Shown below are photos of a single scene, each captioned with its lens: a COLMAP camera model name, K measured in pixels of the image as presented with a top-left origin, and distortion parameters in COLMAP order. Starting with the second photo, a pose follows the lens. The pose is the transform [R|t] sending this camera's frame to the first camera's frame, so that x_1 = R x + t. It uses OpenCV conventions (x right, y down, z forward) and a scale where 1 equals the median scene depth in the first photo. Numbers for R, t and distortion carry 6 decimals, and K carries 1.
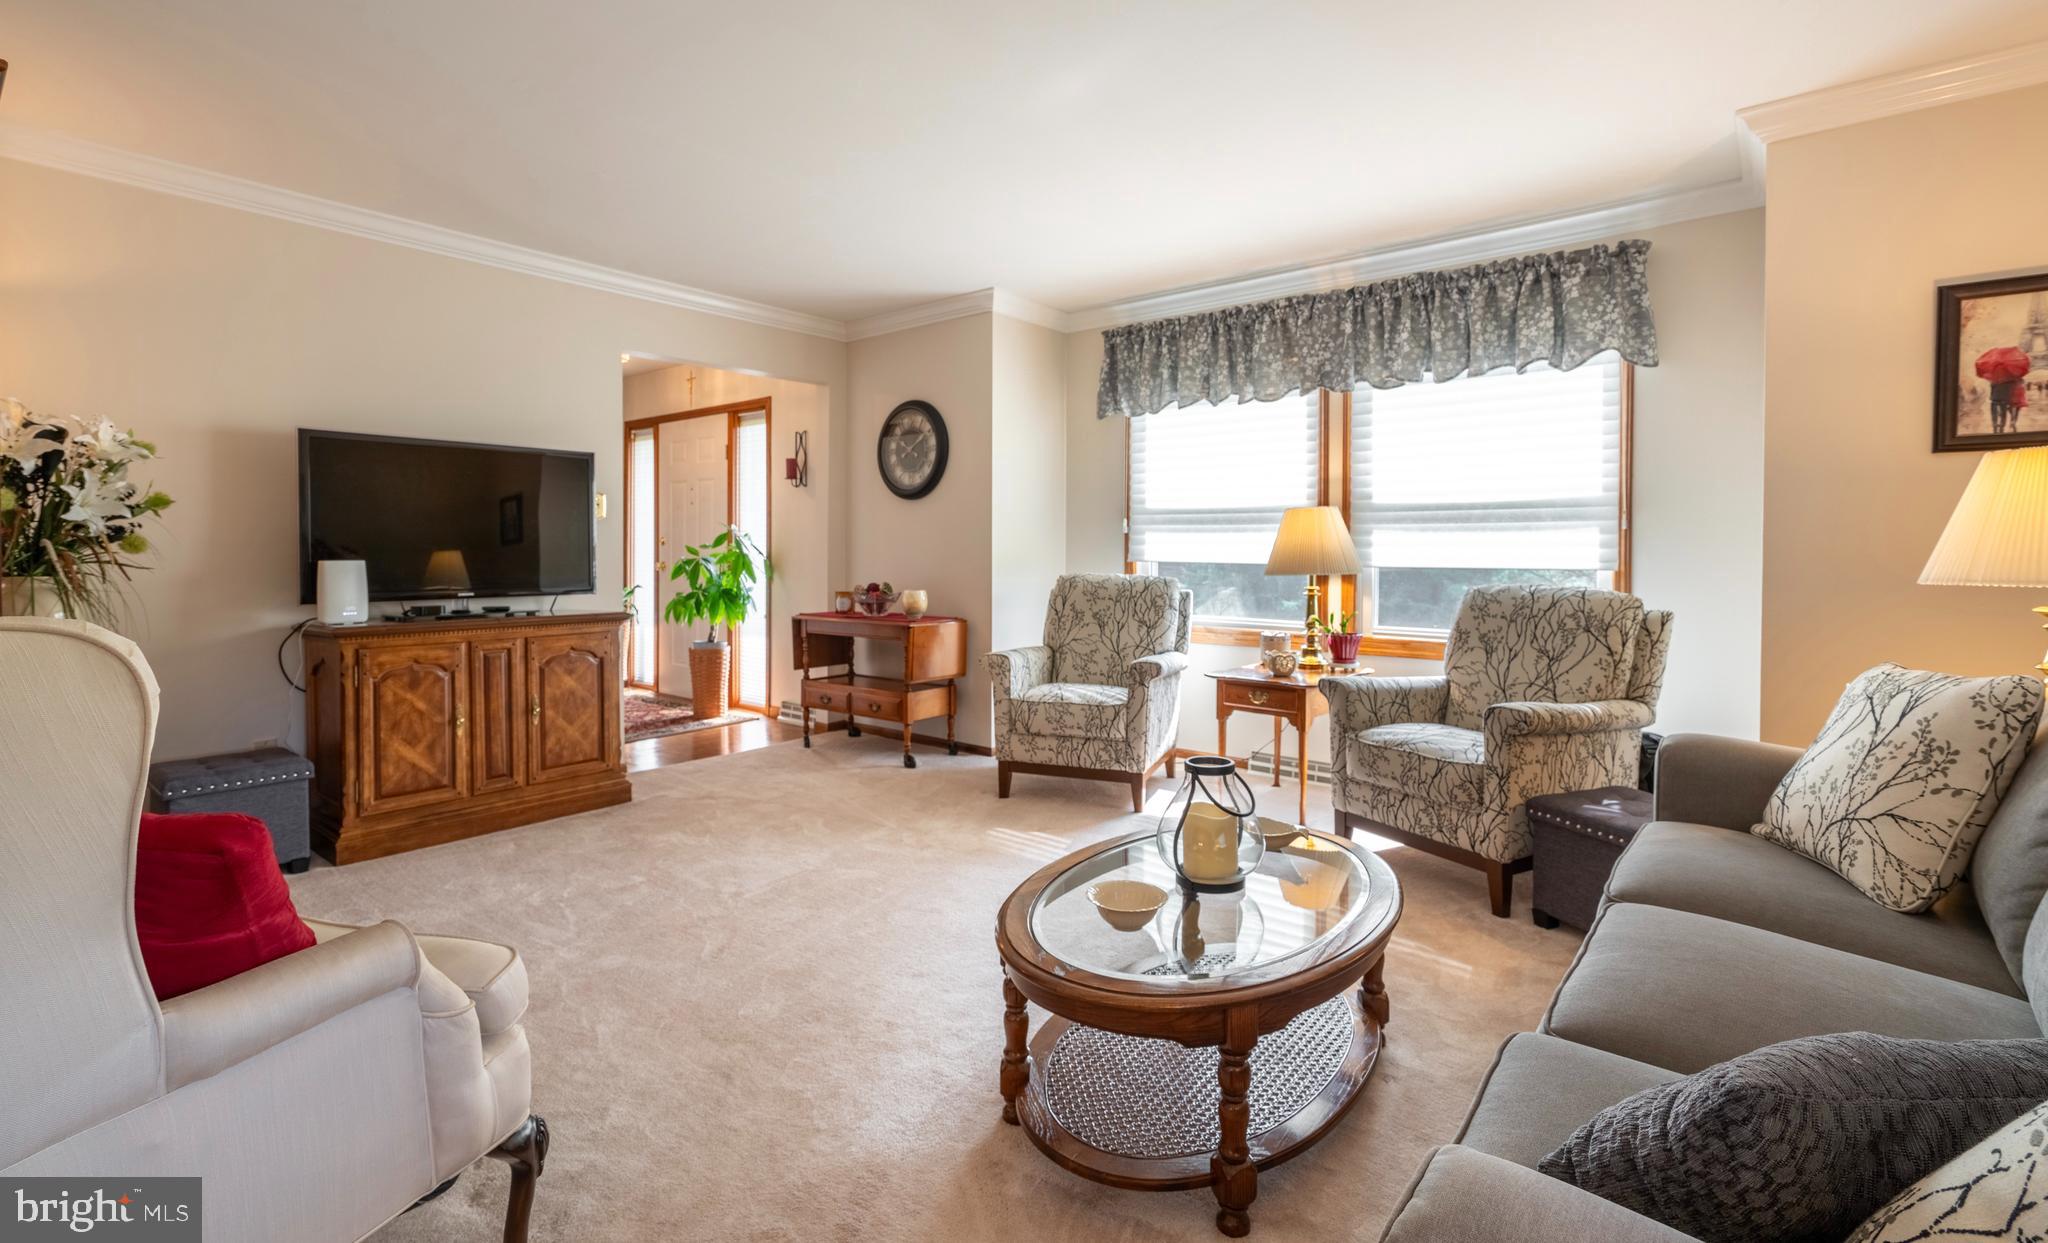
lens RADIAL K [[967.8, 0, 1016.4], [0, 967.8, 555.5], [0, 0, 1]] dist [0.001829, 0.000949]
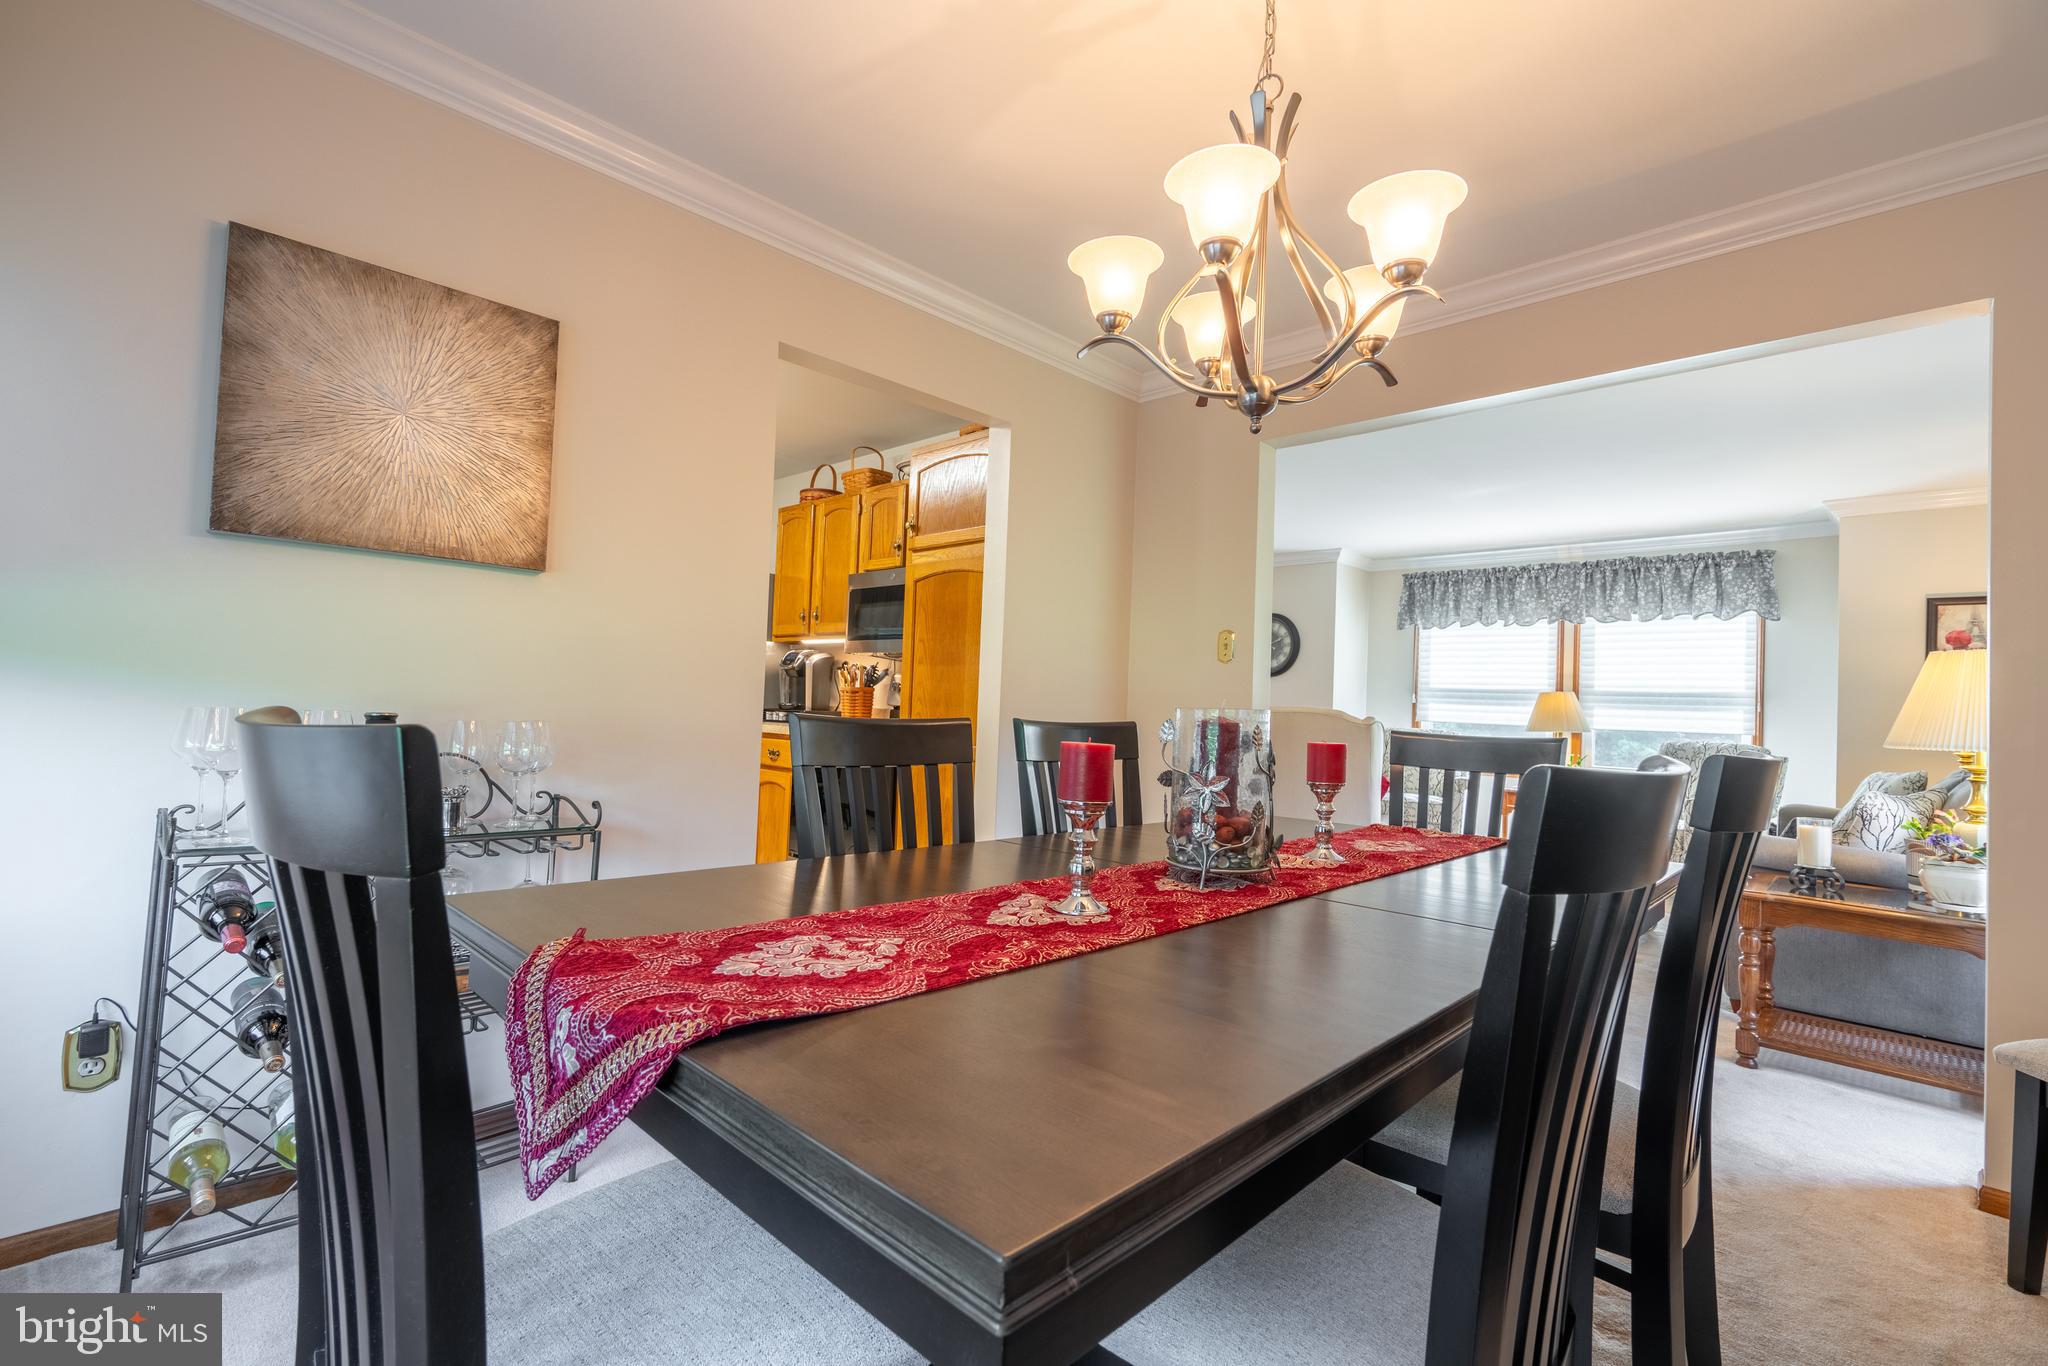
lens RADIAL K [[945.6, 0, 1019.5], [0, 945.6, 683.1], [0, 0, 1]] dist [-0.003753, 0.001133]
pose [[0.995344, 0.031412, -0.091129, -0.482961], [-0.034369, 0.998927, -0.031058, 0.017588], [0.090056, 0.034045, 0.995355, -0.722749]]
